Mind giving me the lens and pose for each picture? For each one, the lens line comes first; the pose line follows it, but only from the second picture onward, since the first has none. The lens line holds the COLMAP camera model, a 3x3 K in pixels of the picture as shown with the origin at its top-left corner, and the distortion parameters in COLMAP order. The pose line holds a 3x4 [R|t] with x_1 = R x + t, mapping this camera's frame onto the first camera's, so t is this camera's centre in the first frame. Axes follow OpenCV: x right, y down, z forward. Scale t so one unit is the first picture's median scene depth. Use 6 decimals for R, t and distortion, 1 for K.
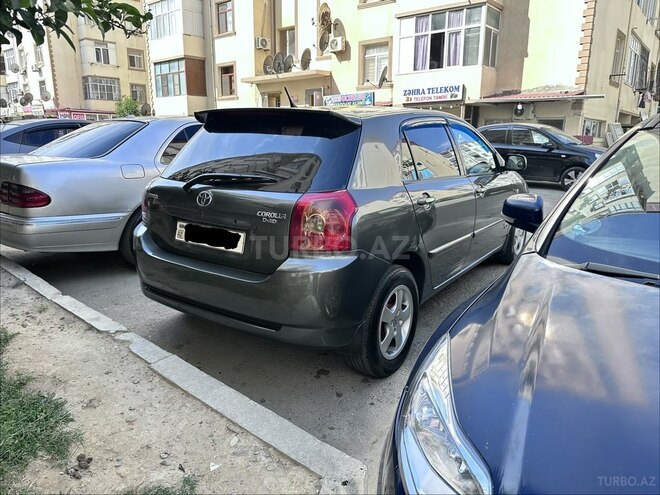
lens RADIAL K [[461.0, 0, 330.0], [0, 461.0, 247.5], [0, 0, 1]] dist [0.029012, -0.040725]
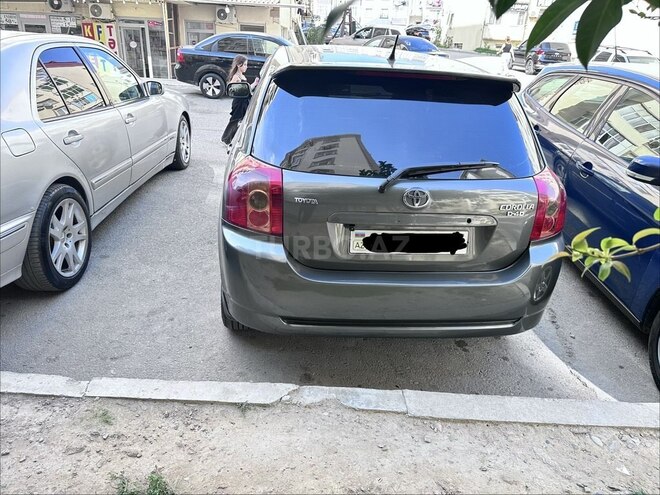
lens RADIAL K [[461.0, 0, 330.0], [0, 461.0, 247.5], [0, 0, 1]] dist [0.029012, -0.040725]
pose [[0.758402, -0.238164, 0.606717, -0.640273], [0.110933, 0.964434, 0.239918, -0.166223], [-0.642278, -0.114649, 0.757849, 0.355342]]
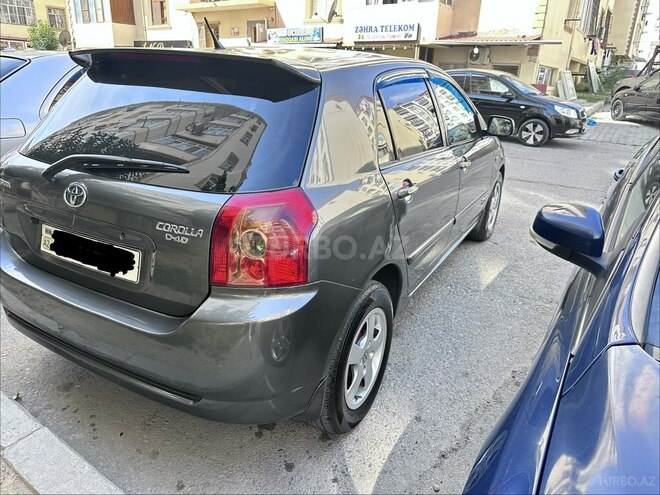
lens RADIAL K [[463.1, 0, 330.0], [0, 463.1, 247.5], [0, 0, 1]] dist [0.015684, -0.024994]
pose [[0.993573, -0.011189, 0.112640, 0.003248], [-0.002454, 0.992739, 0.120261, -0.081064], [-0.113168, -0.119764, 0.986331, 0.231105]]
